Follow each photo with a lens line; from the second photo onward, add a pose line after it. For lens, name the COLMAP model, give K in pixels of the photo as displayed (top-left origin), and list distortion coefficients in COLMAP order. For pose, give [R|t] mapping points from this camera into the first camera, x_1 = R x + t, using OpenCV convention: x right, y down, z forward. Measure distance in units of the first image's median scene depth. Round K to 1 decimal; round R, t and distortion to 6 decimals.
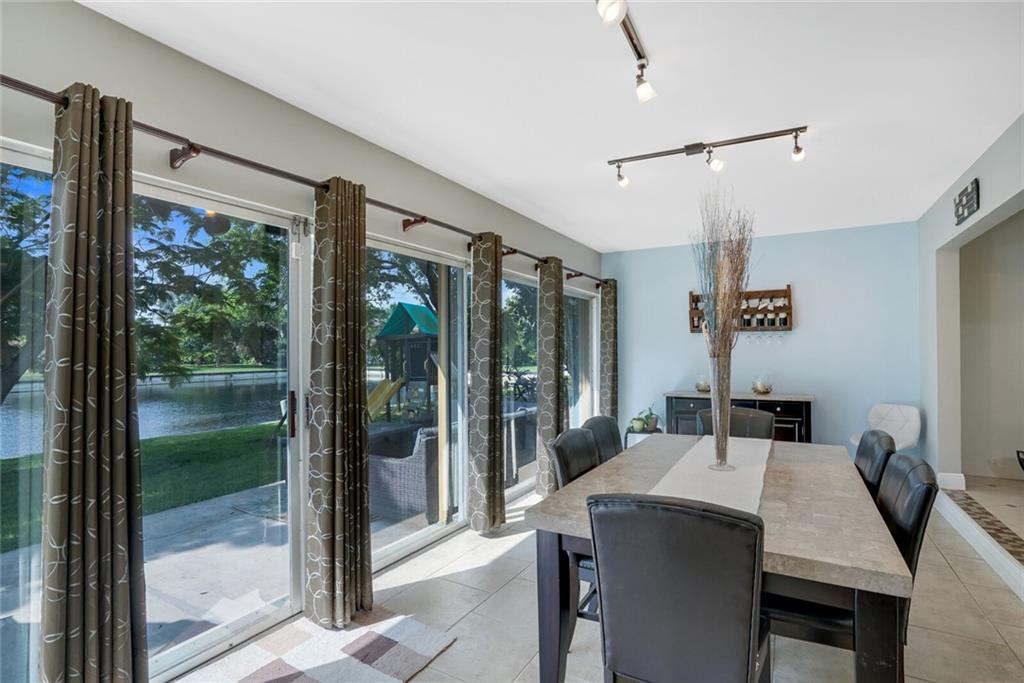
lens RADIAL K [[478.1, 0, 507.5], [0, 478.1, 342.1], [0, 0, 1]] dist [-0.026140, 0.000734]
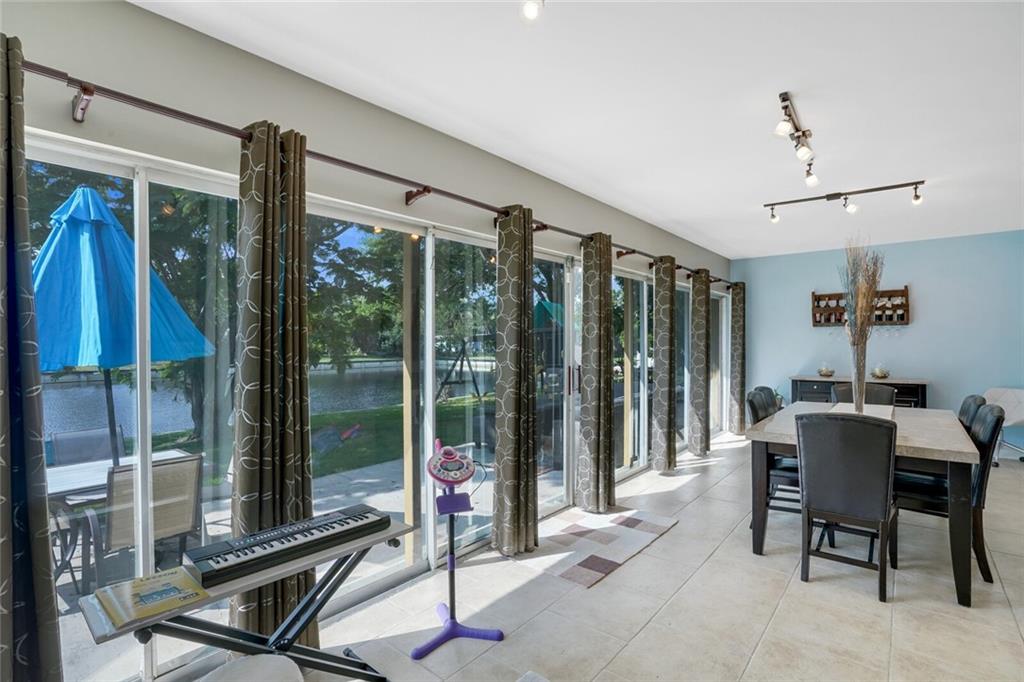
lens RADIAL K [[491.3, 0, 507.1], [0, 491.3, 340.5], [0, 0, 1]] dist [-0.031097, 0.017577]
pose [[0.989142, 0.000986, -0.146958, -0.265742], [0.001087, 0.999901, 0.014026, -0.004568], [0.146957, -0.014033, 0.989043, -0.429144]]
